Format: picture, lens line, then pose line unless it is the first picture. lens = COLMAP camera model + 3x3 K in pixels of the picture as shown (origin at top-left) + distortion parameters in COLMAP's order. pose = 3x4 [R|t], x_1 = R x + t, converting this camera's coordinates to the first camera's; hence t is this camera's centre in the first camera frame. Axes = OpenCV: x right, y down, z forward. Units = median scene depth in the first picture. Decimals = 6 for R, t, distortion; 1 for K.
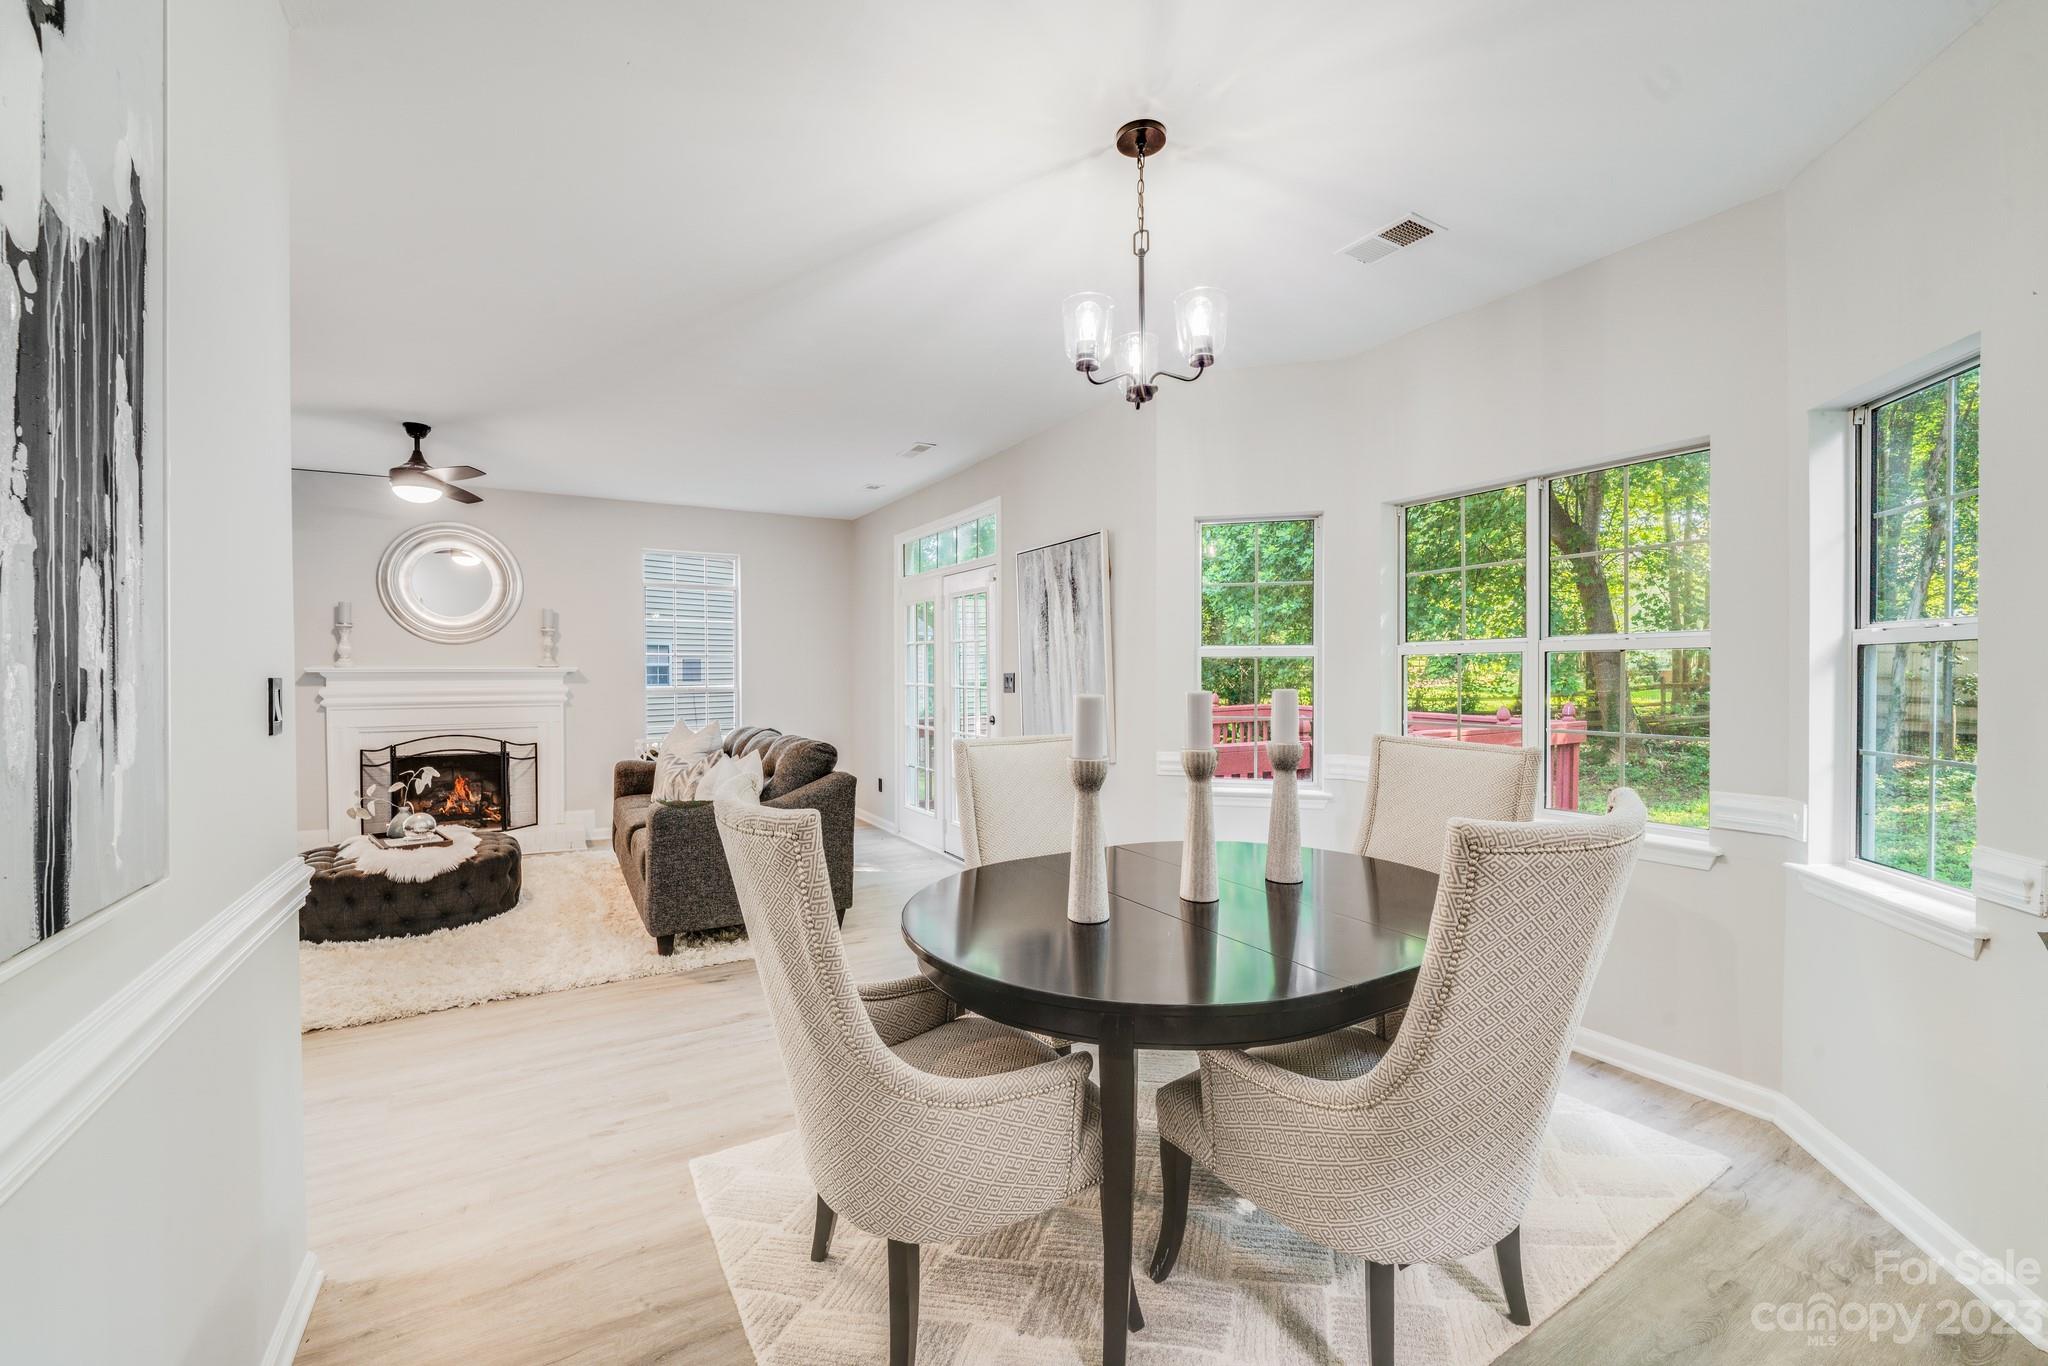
lens RADIAL K [[837.5, 0, 1026.4], [0, 837.5, 685.1], [0, 0, 1]] dist [-0.014213, -0.000598]
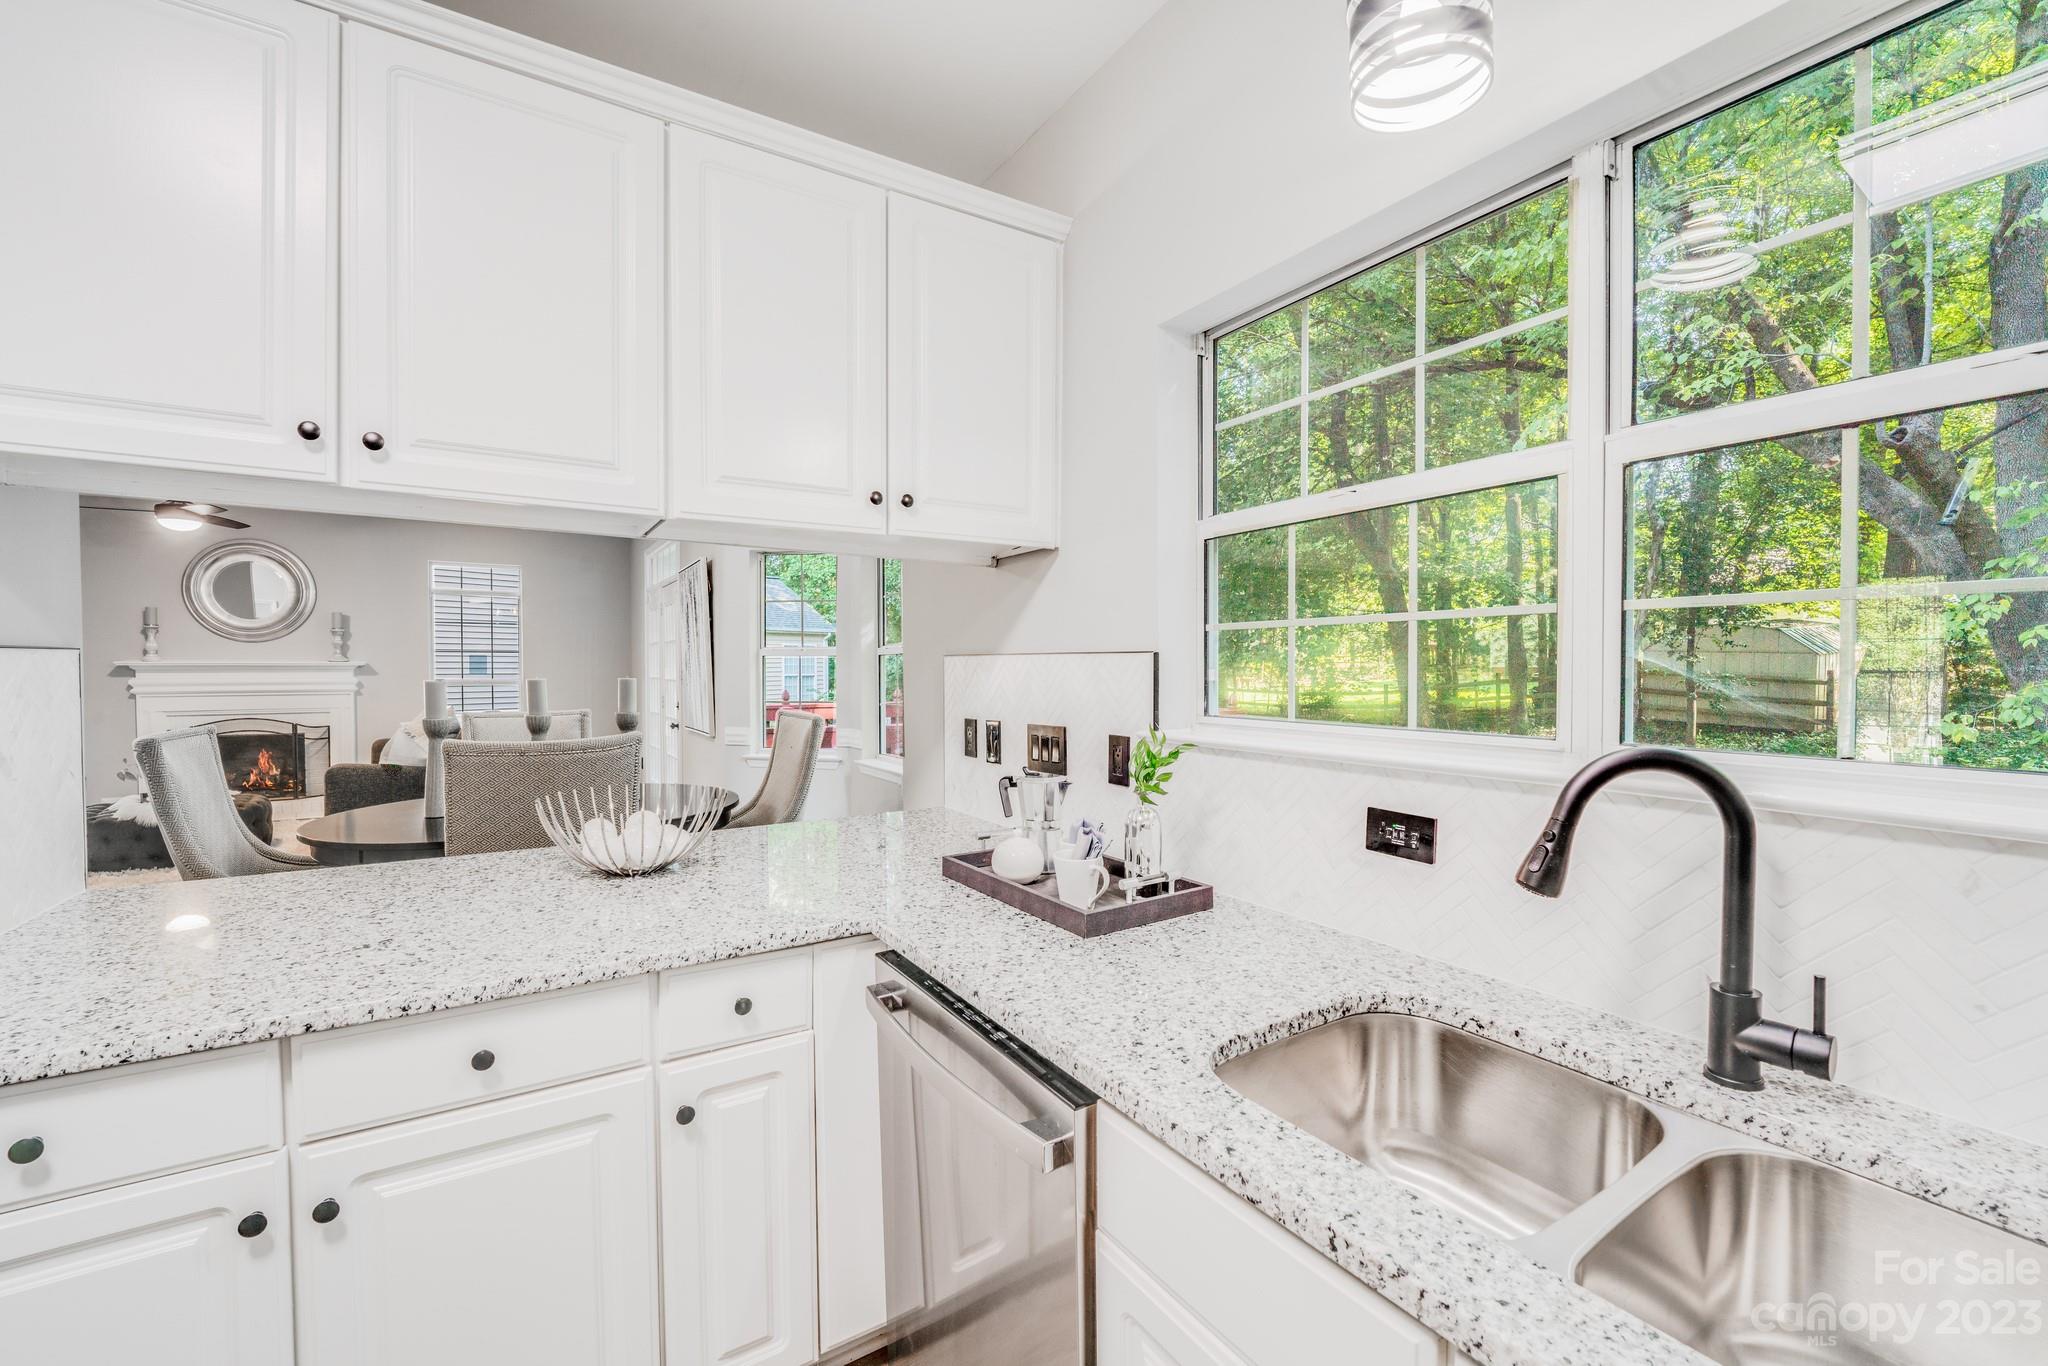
lens RADIAL K [[837.5, 0, 1021.8], [0, 837.5, 688.0], [0, 0, 1]] dist [-0.014213, -0.000598]
pose [[0.999651, 0.000006, 0.026436, 0.413207], [-0.000167, 0.999982, 0.006066, 0.009718], [-0.026436, -0.006069, 0.999632, -0.228359]]
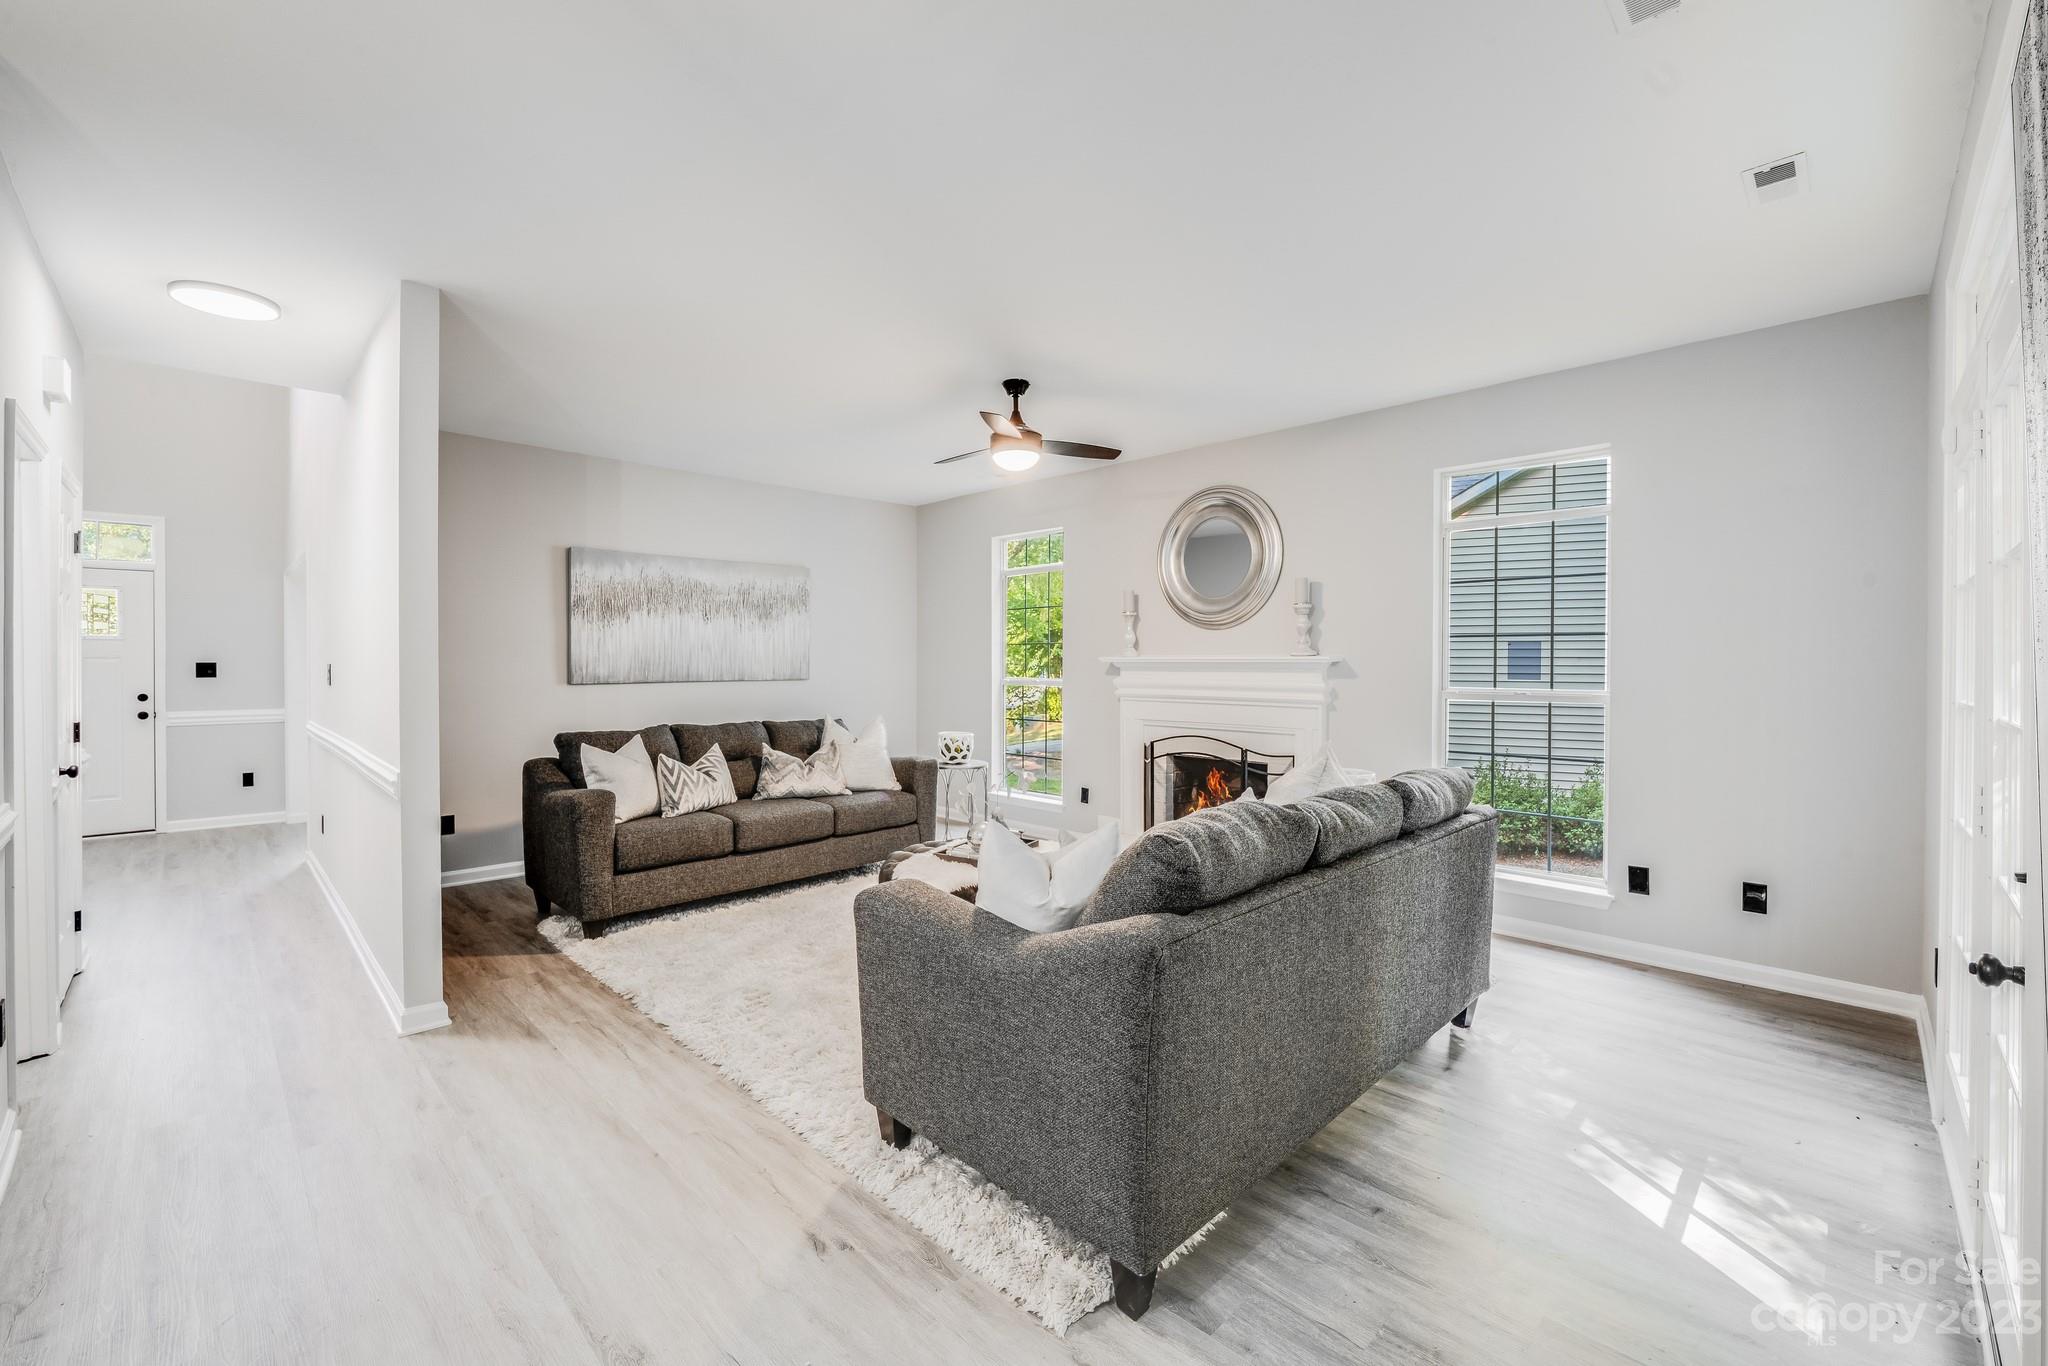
lens RADIAL K [[836.5, 0, 1008.5], [0, 836.5, 679.4], [0, 0, 1]] dist [-0.010849, -0.001057]
pose [[0.237769, 0.021521, -0.971083, 0.106027], [-0.018427, 0.999675, 0.017643, -0.010432], [0.971147, 0.013699, 0.238088, 0.640973]]
